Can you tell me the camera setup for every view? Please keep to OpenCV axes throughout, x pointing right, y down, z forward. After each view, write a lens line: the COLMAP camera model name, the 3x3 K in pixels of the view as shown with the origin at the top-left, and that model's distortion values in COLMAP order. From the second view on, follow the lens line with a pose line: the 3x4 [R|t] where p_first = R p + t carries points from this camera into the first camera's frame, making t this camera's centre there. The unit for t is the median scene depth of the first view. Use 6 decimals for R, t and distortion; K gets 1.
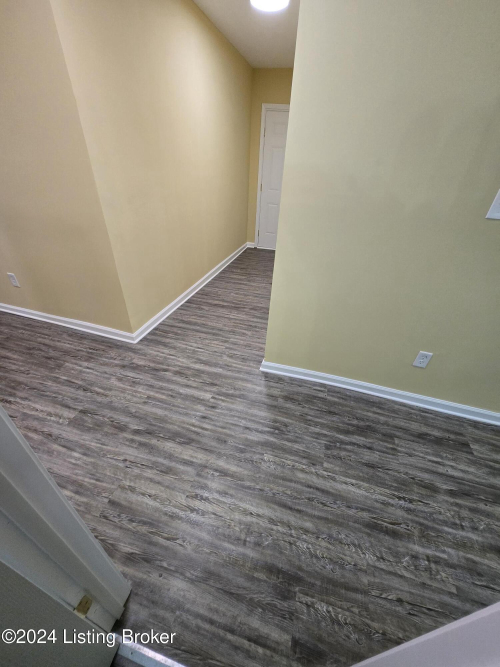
lens RADIAL K [[261.2, 0, 250.0], [0, 261.2, 333.5], [0, 0, 1]] dist [-0.007084, -0.000375]
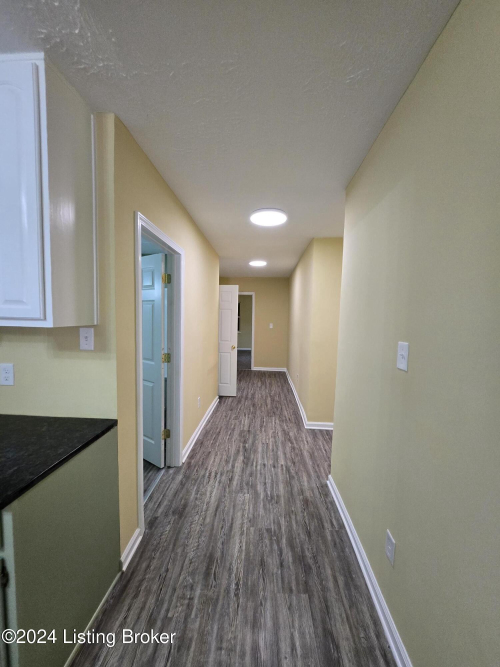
lens RADIAL K [[261.2, 0, 250.0], [0, 261.2, 333.5], [0, 0, 1]] dist [-0.007084, -0.000375]
pose [[0.224454, 0.023911, -0.974191, 1.381876], [-0.552600, 0.826545, -0.107032, -0.109598], [0.802654, 0.562362, 0.198735, 0.224656]]
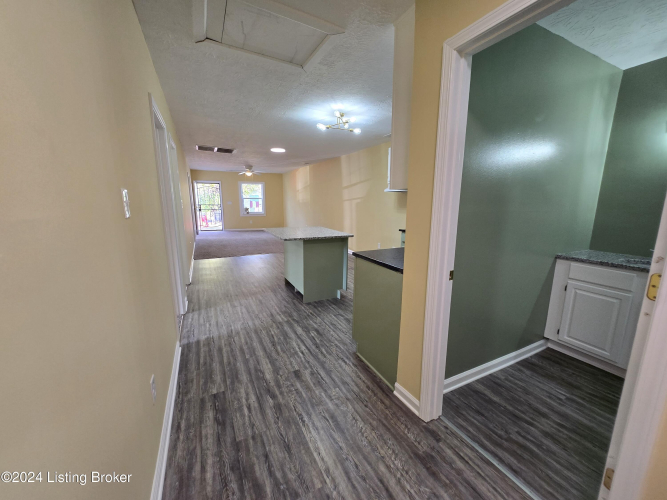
lens RADIAL K [[261.2, 0, 335.6], [0, 261.2, 247.5], [0, 0, 1]] dist [-0.007084, -0.000375]
pose [[-0.684166, -0.177982, 0.707276, -0.186317], [0.377210, 0.743634, 0.552016, -0.468661], [-0.624203, 0.644462, -0.441632, 0.802394]]
